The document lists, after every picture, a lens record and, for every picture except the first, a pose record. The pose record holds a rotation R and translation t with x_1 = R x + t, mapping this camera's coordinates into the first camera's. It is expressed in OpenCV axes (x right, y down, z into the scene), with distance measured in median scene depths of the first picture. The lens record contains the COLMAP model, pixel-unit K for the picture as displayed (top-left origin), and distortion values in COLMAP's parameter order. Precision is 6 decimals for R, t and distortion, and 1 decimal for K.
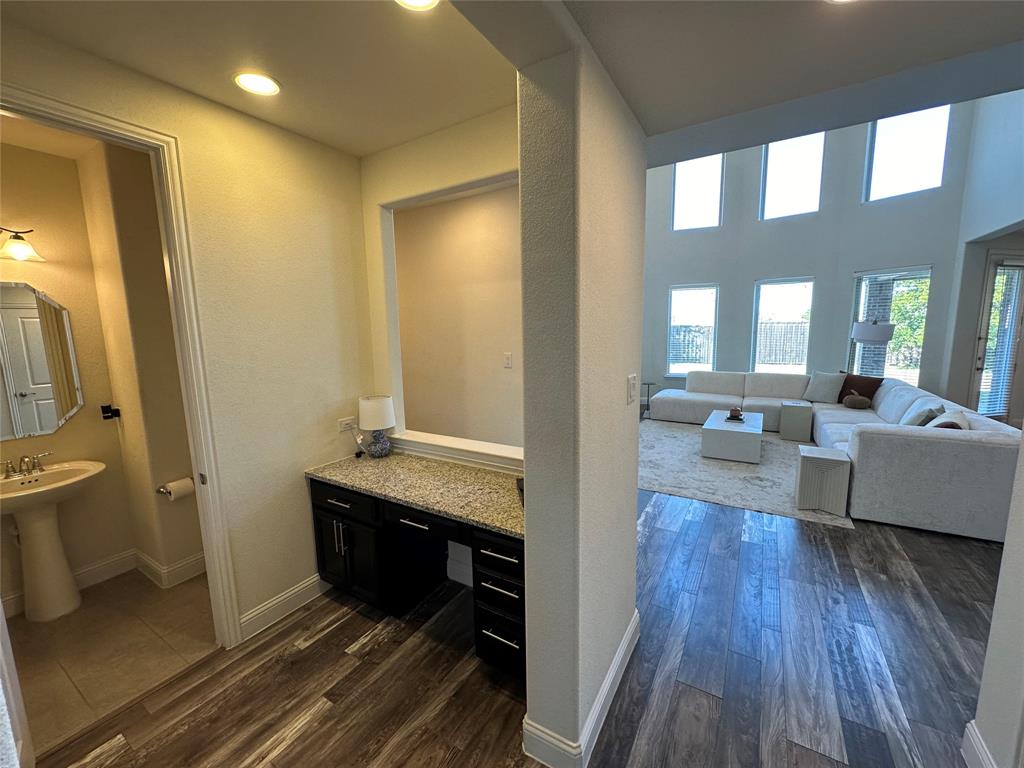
lens RADIAL K [[406.9, 0, 511.7], [0, 406.9, 386.3], [0, 0, 1]] dist [-0.003601, 0.000674]
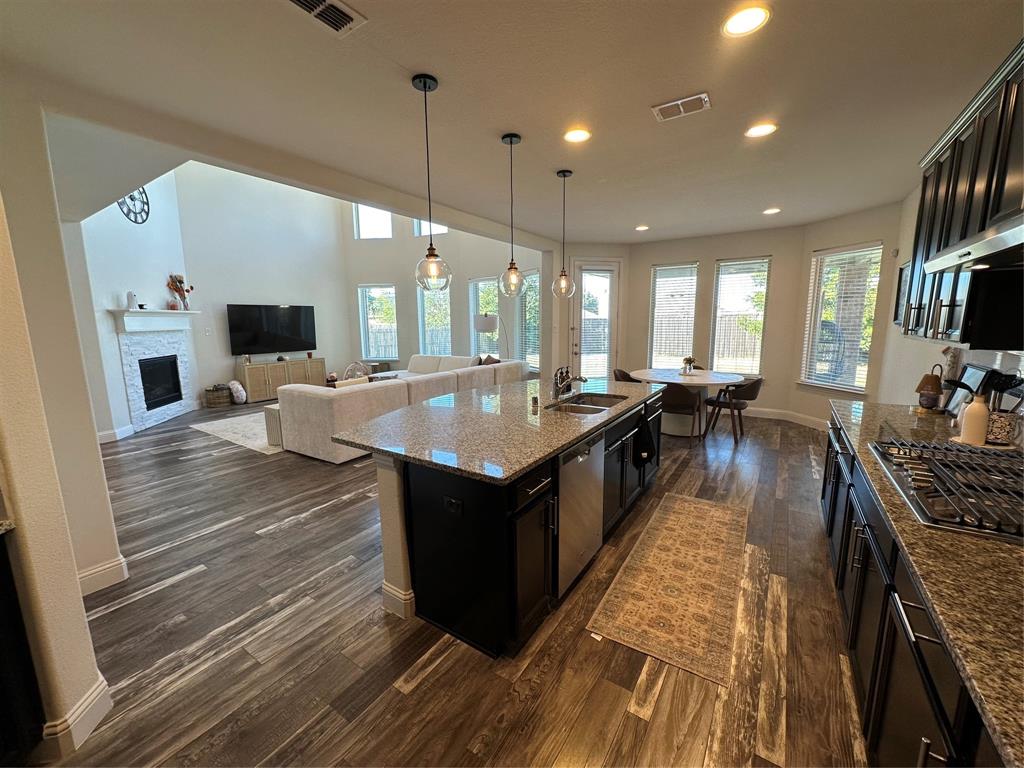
lens RADIAL K [[406.9, 0, 517.0], [0, 406.9, 384.8], [0, 0, 1]] dist [-0.003601, 0.000674]
pose [[0.999662, 0.013968, -0.021923, 1.496889], [-0.013557, 0.999731, 0.018799, 0.050520], [0.022179, -0.018496, 0.999583, -0.376142]]
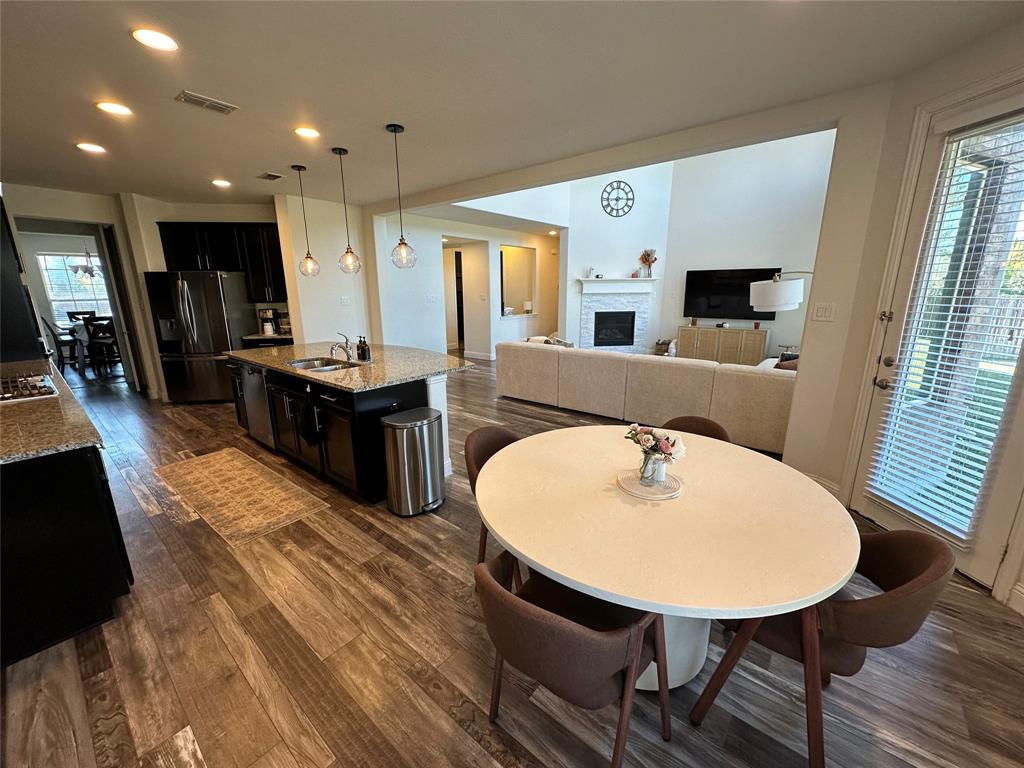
lens RADIAL K [[406.9, 0, 511.1], [0, 406.9, 388.5], [0, 0, 1]] dist [-0.003601, 0.000674]
pose [[-0.131977, 0.261305, -0.956191, 2.465021], [-0.130015, 0.951732, 0.278032, -0.165287], [0.982689, 0.161013, -0.091633, 0.937016]]
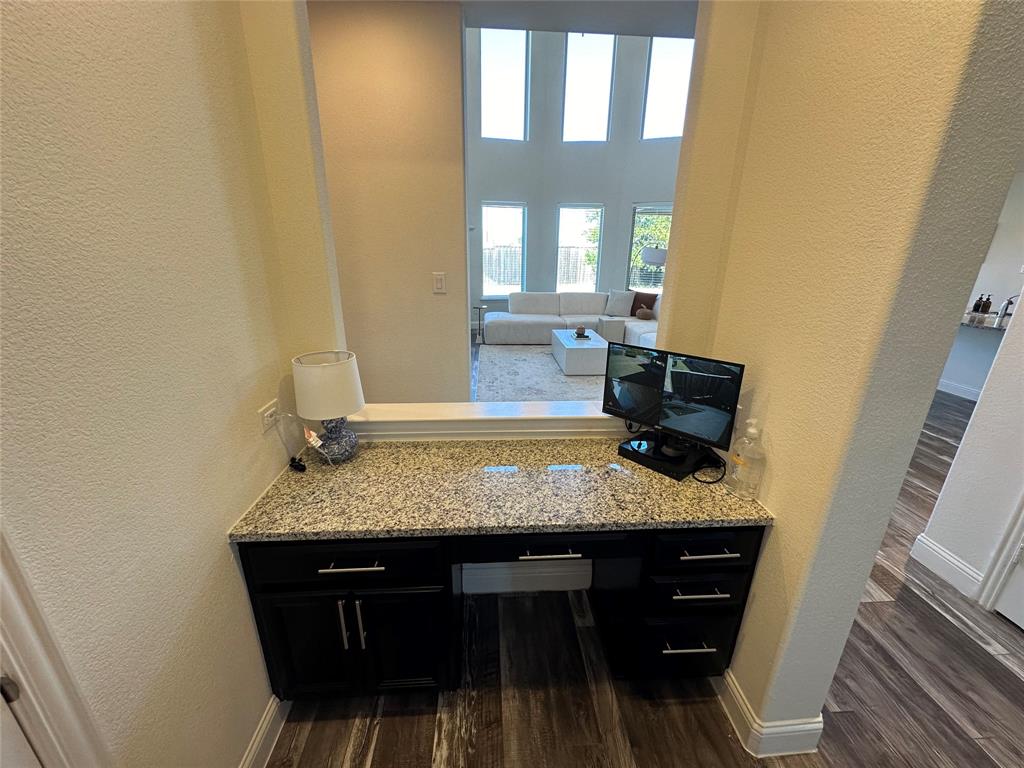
lens RADIAL K [[406.9, 0, 509.6], [0, 406.9, 385.8], [0, 0, 1]] dist [-0.003601, 0.000674]
pose [[0.817008, -0.155609, 0.555233, -0.310688], [0.053066, 0.979104, 0.196317, -0.019262], [-0.574179, -0.130928, 0.808193, 0.301732]]
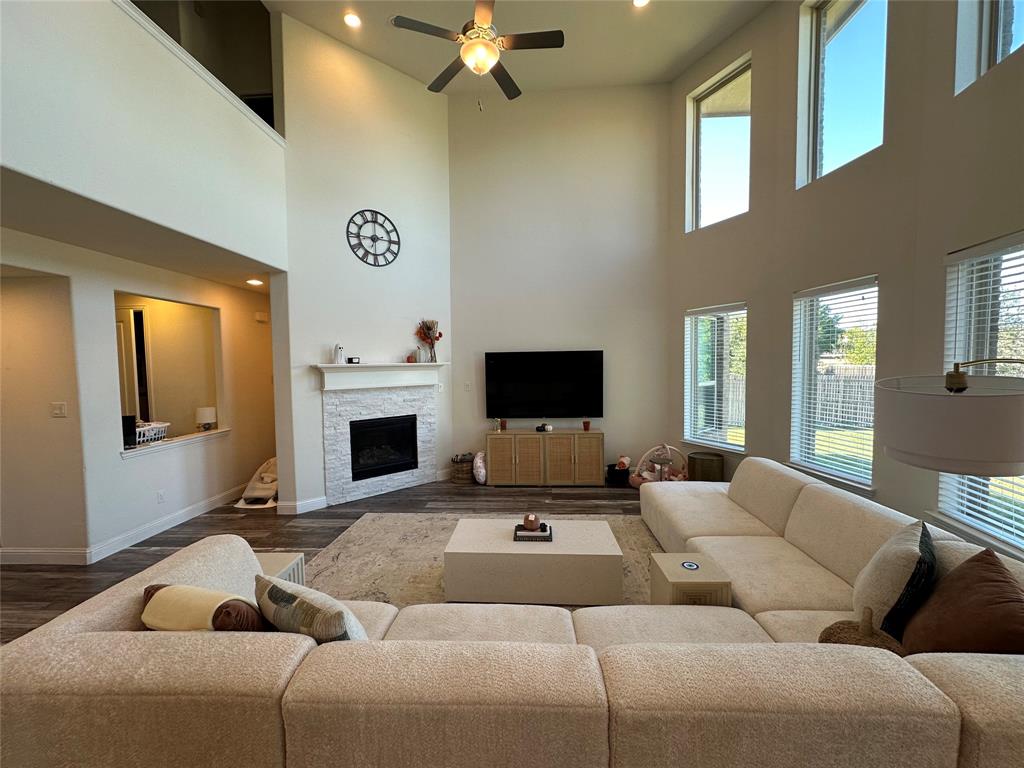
lens RADIAL K [[406.9, 0, 509.2], [0, 406.9, 382.3], [0, 0, 1]] dist [-0.003601, 0.000674]
pose [[0.480190, 0.051711, -0.875639, 1.432819], [-0.118303, 0.992958, -0.006237, -0.175309], [0.869150, 0.106585, 0.482927, 0.925063]]
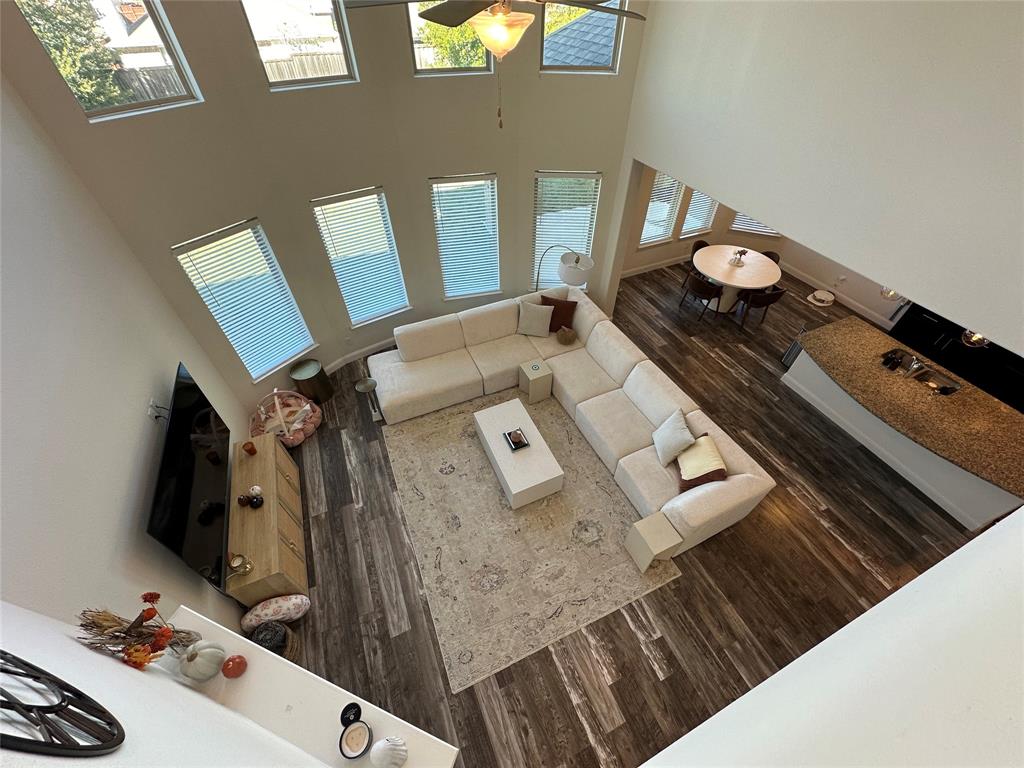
lens RADIAL K [[406.9, 0, 510.2], [0, 406.9, 381.9], [0, 0, 1]] dist [-0.003601, 0.000674]
pose [[0.560781, -0.583232, 0.587678, 0.123232], [0.108095, 0.755284, 0.646422, -0.834058], [-0.820878, -0.298976, 0.486594, 0.848690]]
